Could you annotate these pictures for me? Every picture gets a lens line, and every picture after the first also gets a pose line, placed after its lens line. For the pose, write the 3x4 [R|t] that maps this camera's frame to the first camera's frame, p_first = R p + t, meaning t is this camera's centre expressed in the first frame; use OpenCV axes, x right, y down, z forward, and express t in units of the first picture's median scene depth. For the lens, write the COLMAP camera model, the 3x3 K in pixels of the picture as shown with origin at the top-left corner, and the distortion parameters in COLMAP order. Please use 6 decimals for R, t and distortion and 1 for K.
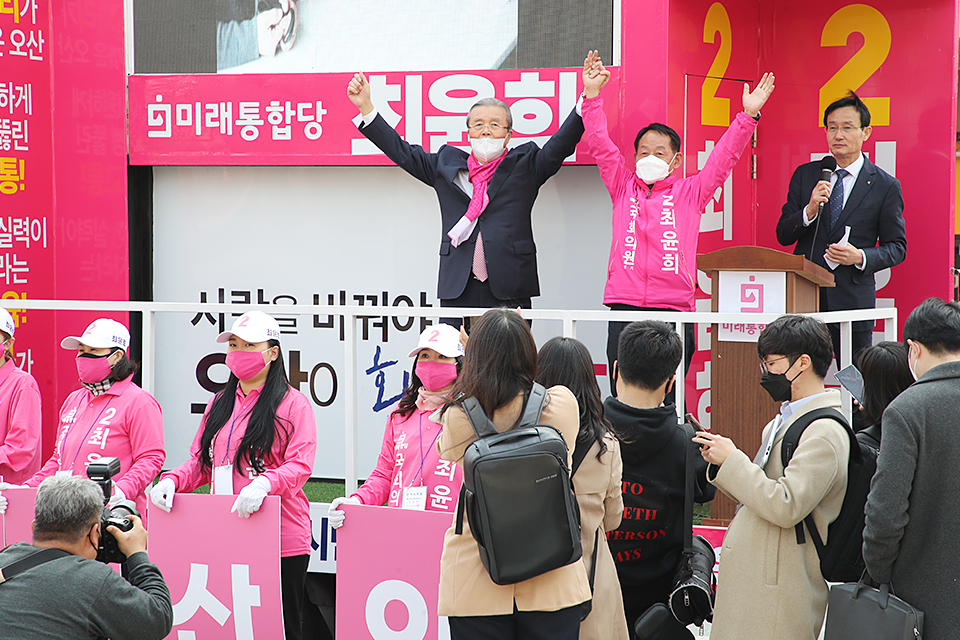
lens RADIAL K [[2734.2, 0, 469.9], [0, 2734.2, 323.1], [0, 0, 1]] dist [0.466711, 0.000000]
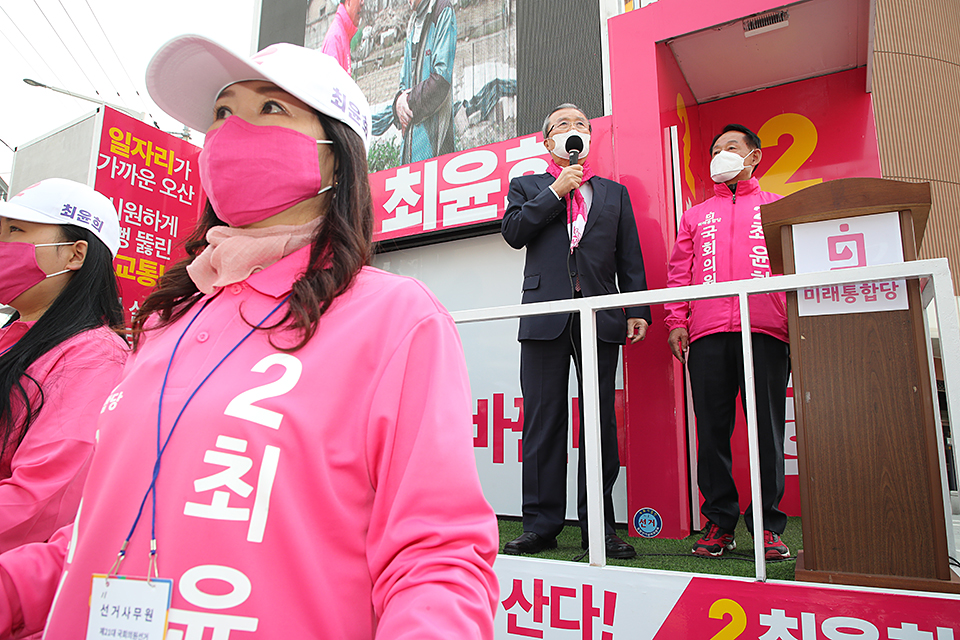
lens RADIAL K [[638.8, 0, 483.4], [0, 638.8, 318.9], [0, 0, 1]] dist [-0.074510, 0.028054]
pose [[0.999842, 0.001746, -0.017685, 0.007590], [-0.005619, 0.975168, -0.221394, 0.038932], [0.016860, 0.221459, 0.975024, 0.723696]]
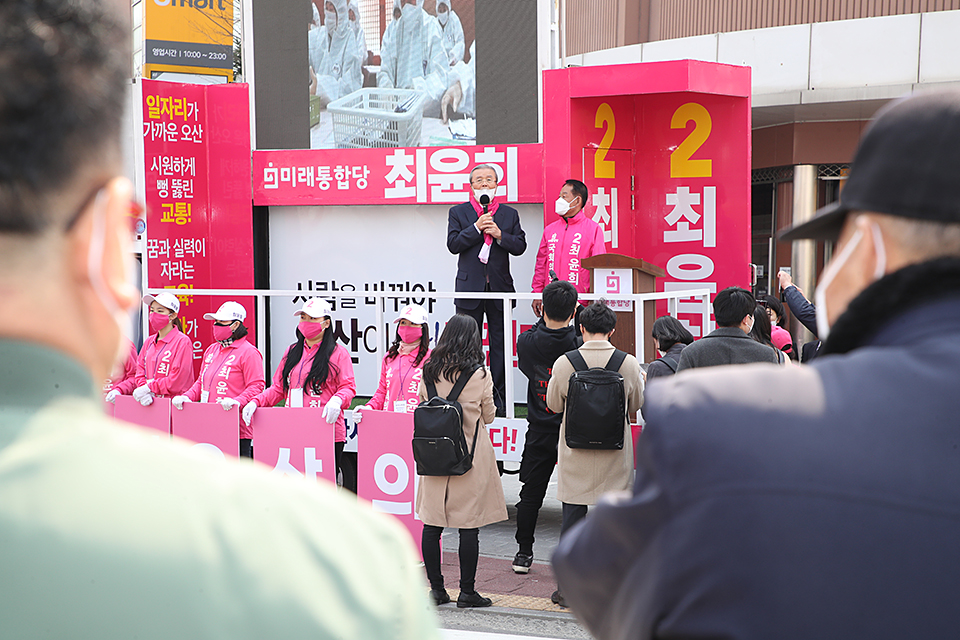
lens RADIAL K [[1949.8, 0, 485.0], [0, 1949.8, 316.0], [0, 0, 1]] dist [0.180305, 0.000000]
pose [[0.998807, -0.010767, -0.047621, 0.070026], [0.011370, 0.999859, 0.012396, -0.005005], [0.047480, -0.012923, 0.998789, -0.155277]]
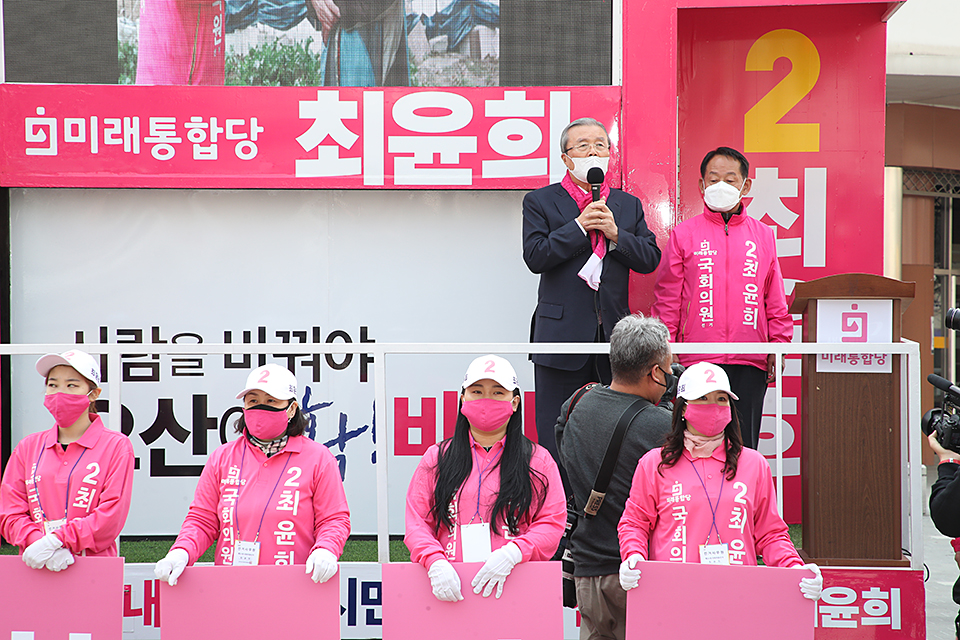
lens RADIAL K [[2734.2, 0, 480.4], [0, 2734.2, 301.2], [0, 0, 1]] dist [0.466711, 0.000000]
pose [[0.903565, -0.015133, 0.428184, -0.373540], [0.021054, 0.999737, -0.009096, -0.010577], [-0.427933, 0.017234, 0.903646, 0.151891]]
